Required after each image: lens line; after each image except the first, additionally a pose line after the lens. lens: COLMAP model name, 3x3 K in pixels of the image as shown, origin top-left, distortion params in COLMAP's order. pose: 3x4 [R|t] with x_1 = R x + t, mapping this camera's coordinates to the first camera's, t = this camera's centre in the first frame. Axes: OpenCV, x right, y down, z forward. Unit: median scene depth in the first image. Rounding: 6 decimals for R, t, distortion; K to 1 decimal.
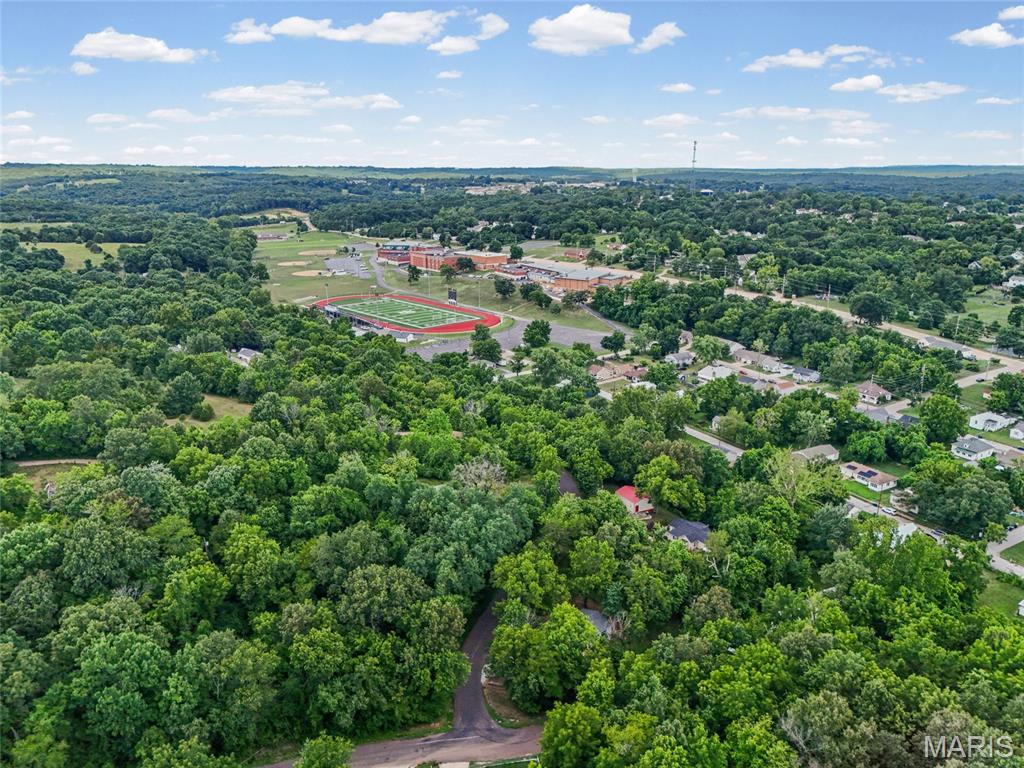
lens RADIAL K [[763.2, 0, 519.0], [0, 763.2, 384.0], [0, 0, 1]] dist [0.072097, -0.083754]
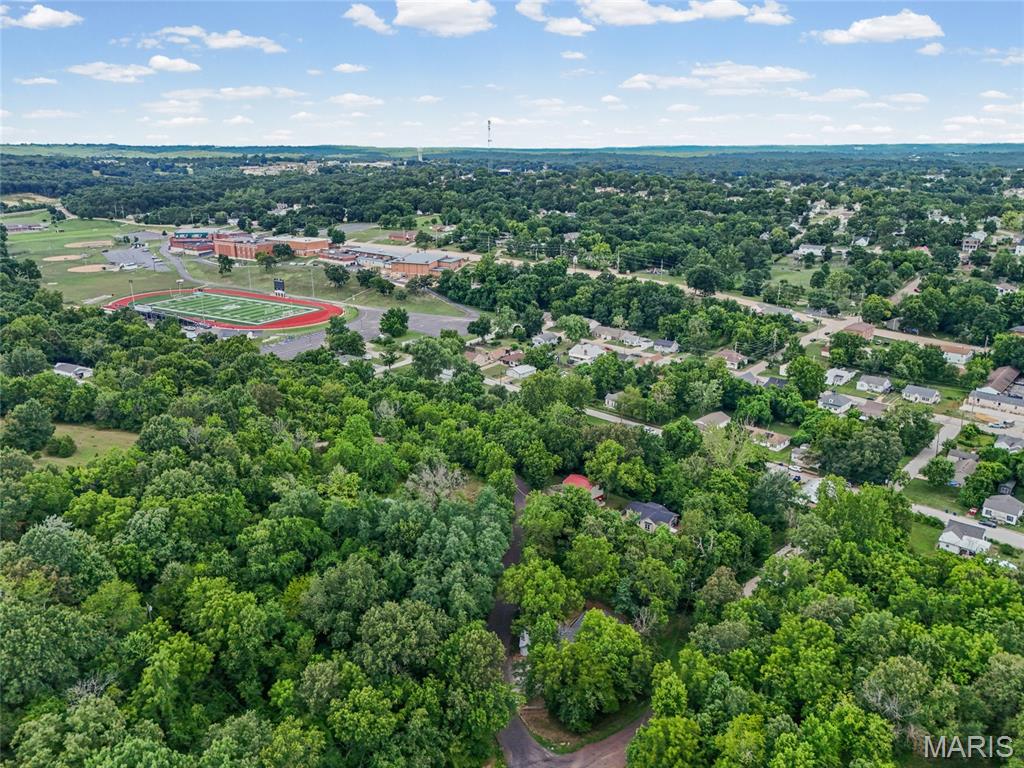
lens RADIAL K [[763.2, 0, 519.0], [0, 763.2, 384.0], [0, 0, 1]] dist [0.072097, -0.083754]
pose [[0.957947, -0.085810, 0.273816, -0.101463], [0.078998, 0.996231, 0.035830, -0.012817], [-0.275858, -0.012692, 0.961115, 0.044745]]
